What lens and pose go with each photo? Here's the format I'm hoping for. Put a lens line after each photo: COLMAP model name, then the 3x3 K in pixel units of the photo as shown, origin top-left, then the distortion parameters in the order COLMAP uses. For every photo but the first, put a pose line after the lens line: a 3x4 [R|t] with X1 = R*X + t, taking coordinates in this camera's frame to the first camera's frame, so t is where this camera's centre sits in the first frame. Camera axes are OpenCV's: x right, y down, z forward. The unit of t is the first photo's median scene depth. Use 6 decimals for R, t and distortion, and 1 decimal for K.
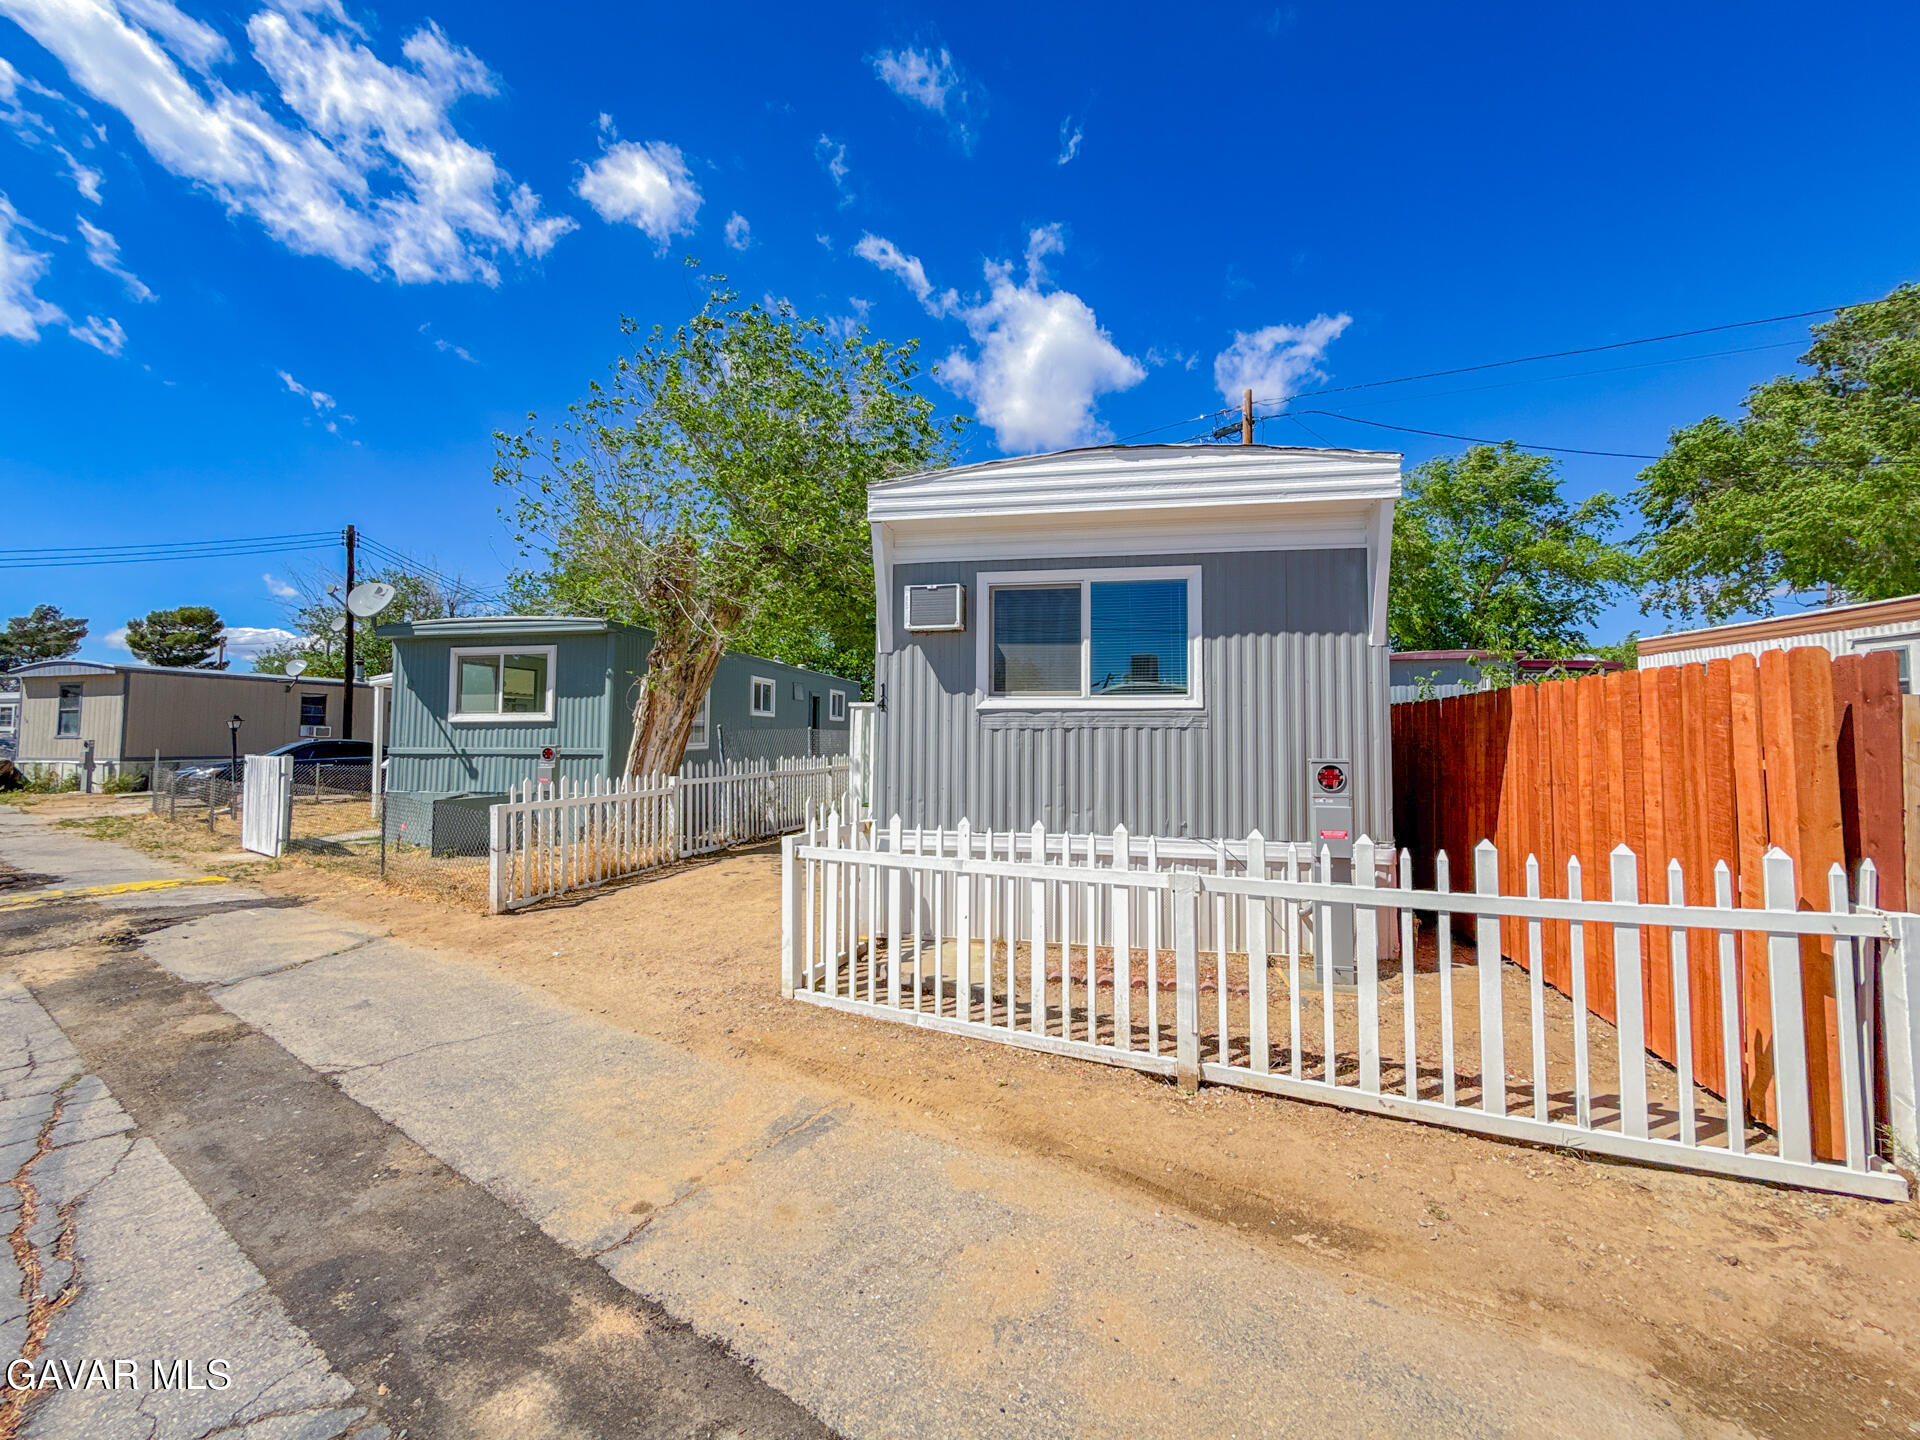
lens RADIAL K [[765.0, 0, 961.7], [0, 765.0, 709.3], [0, 0, 1]] dist [-0.001296, -0.000141]
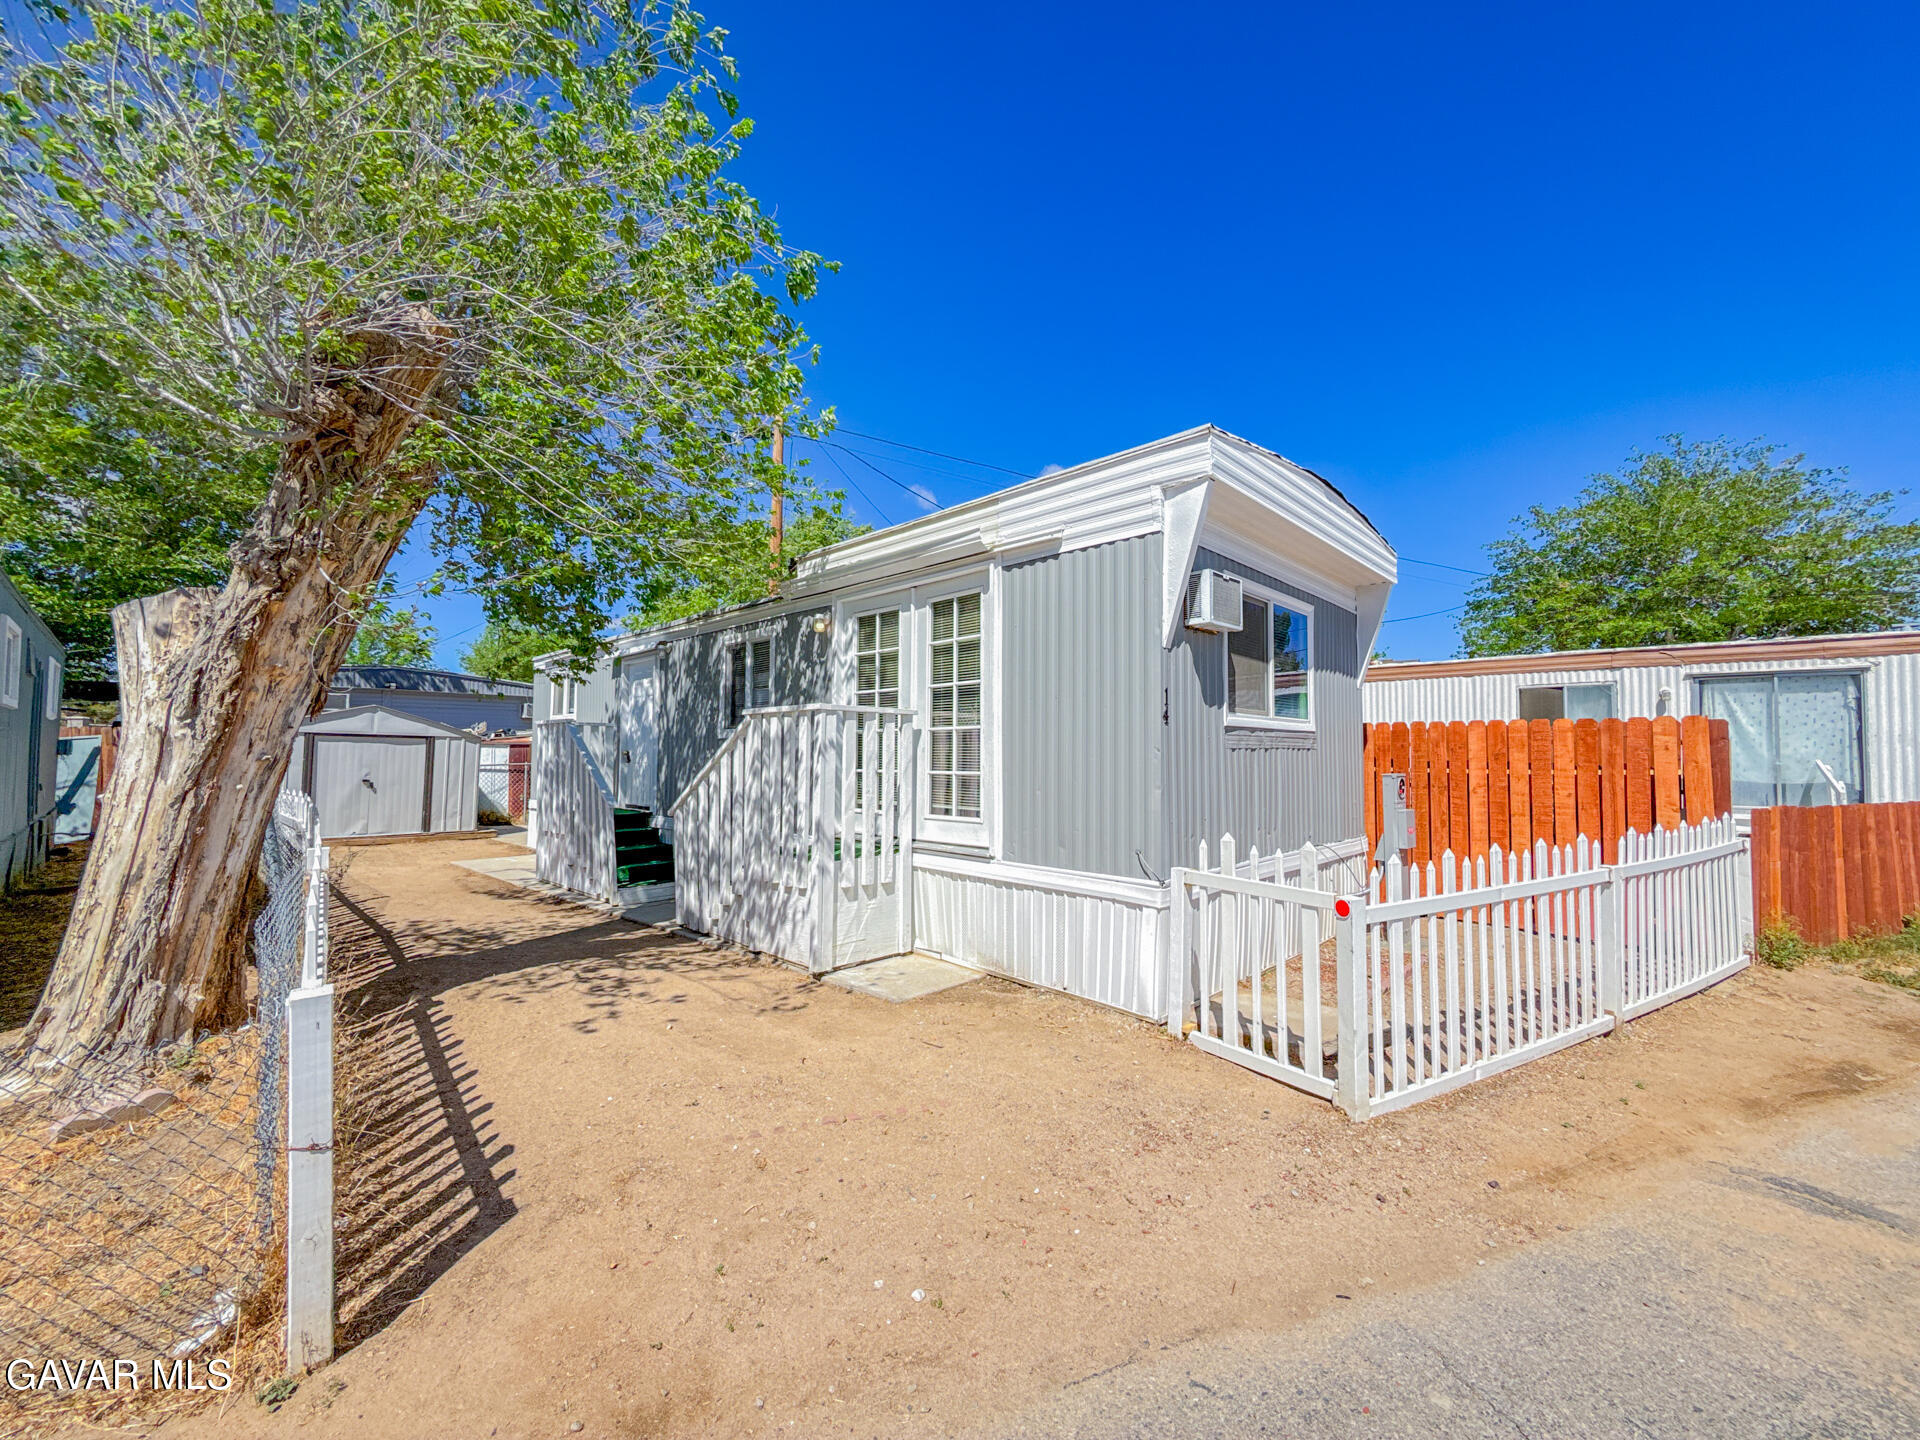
lens RADIAL K [[765.0, 0, 961.7], [0, 765.0, 709.3], [0, 0, 1]] dist [-0.001296, -0.000141]
pose [[0.557331, 0.046746, 0.828973, -0.468965], [-0.033122, 0.998871, -0.034058, 0.011511], [-0.829629, -0.008475, 0.558250, 0.407879]]
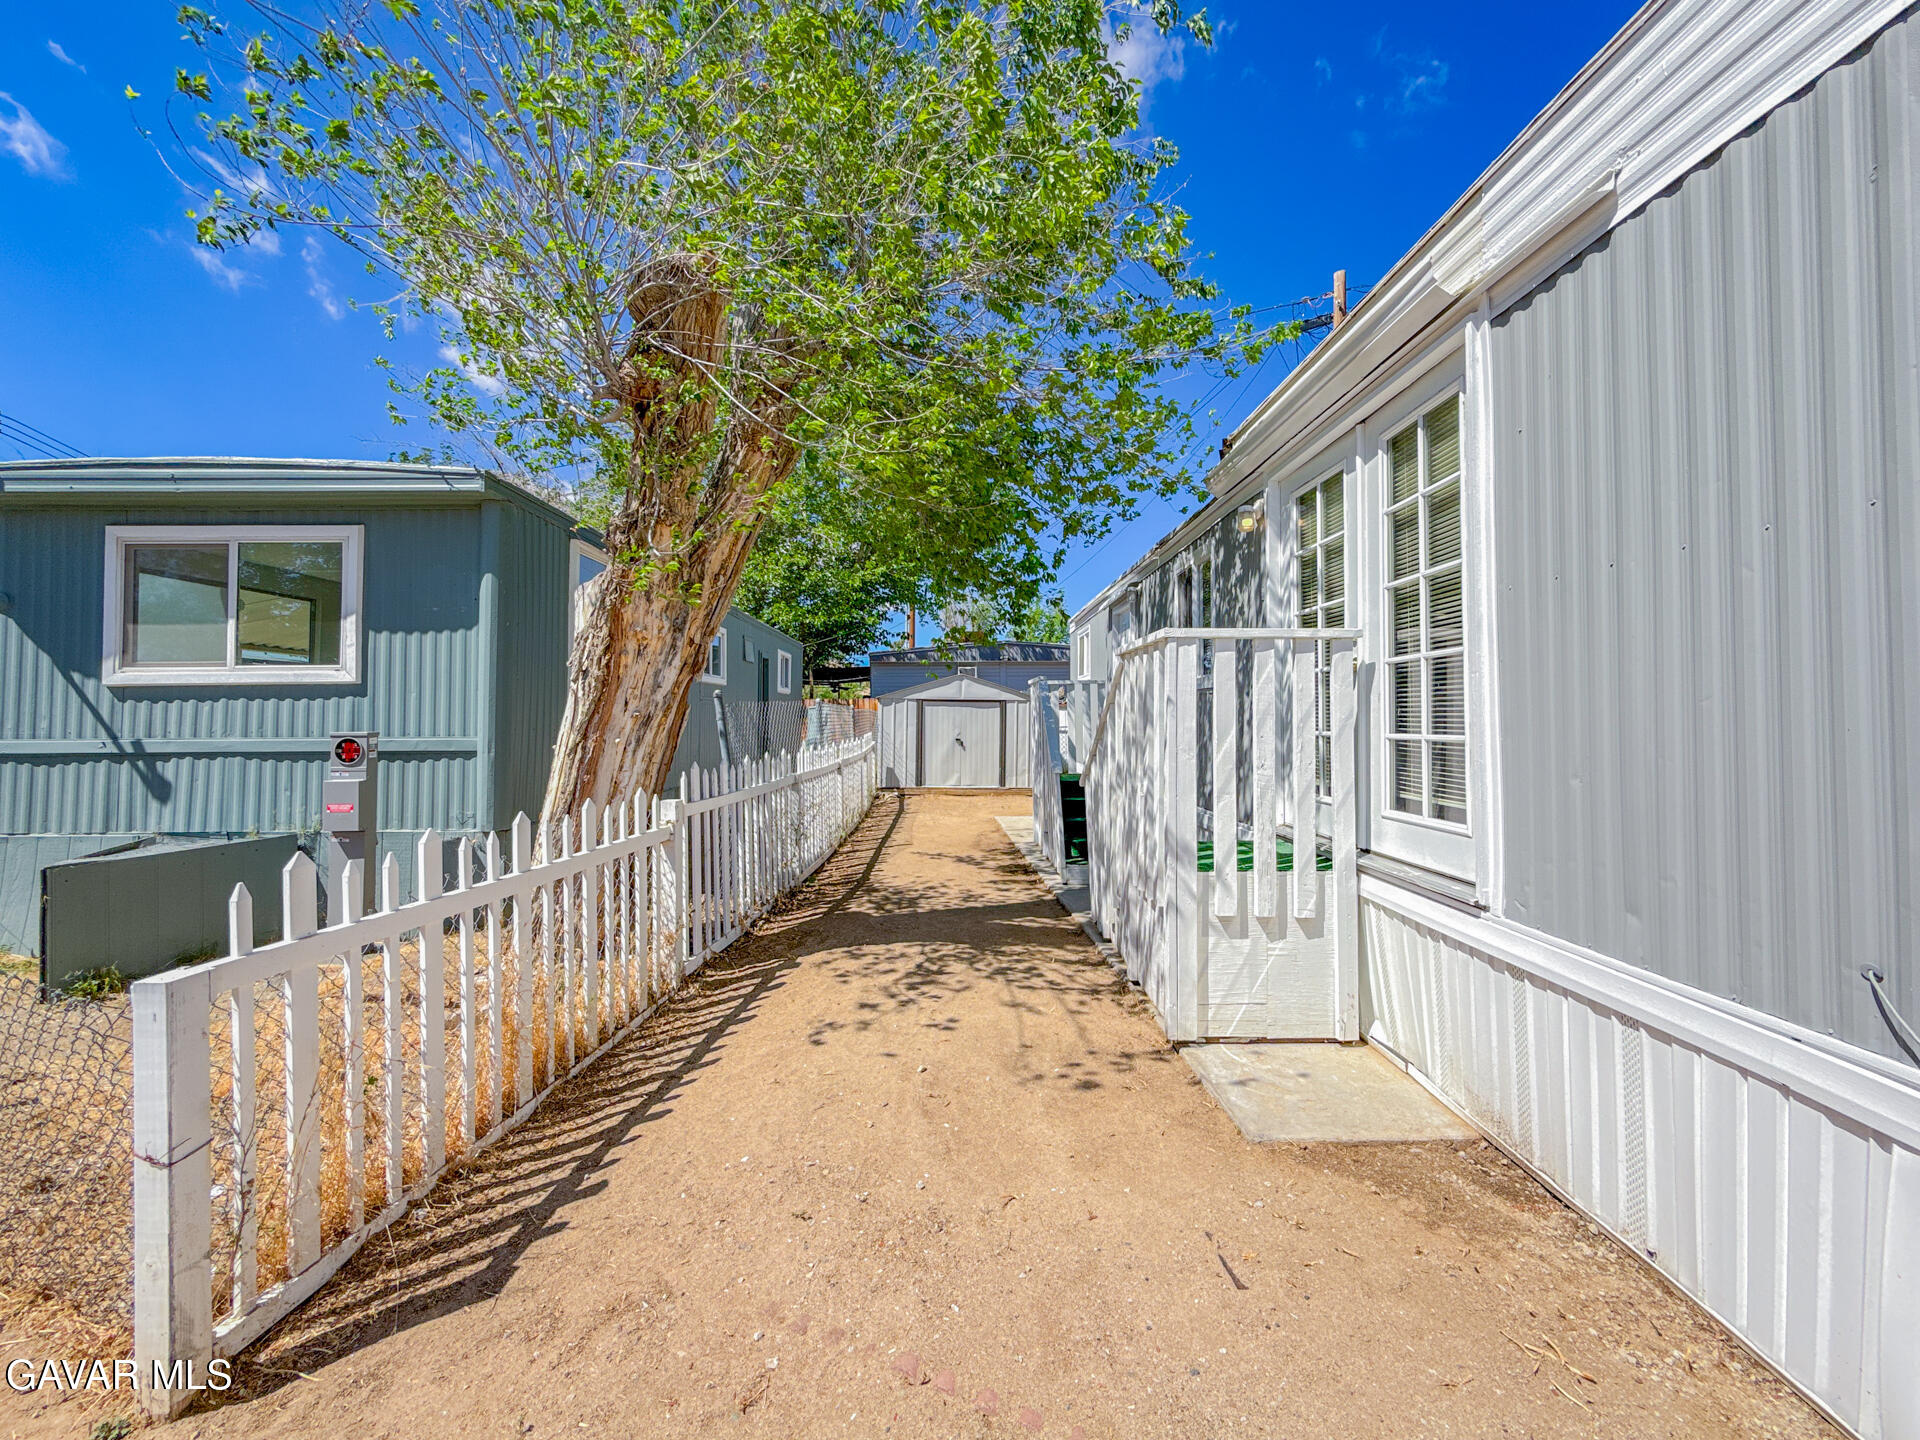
lens RADIAL K [[785.9, 0, 963.9], [0, 785.9, 688.3], [0, 0, 1]] dist [-0.001273, 0.000016]
pose [[0.981561, 0.000856, 0.191145, -0.259568], [-0.001015, 0.999999, 0.000731, 0.018928], [-0.191144, -0.000912, 0.981562, 0.449679]]
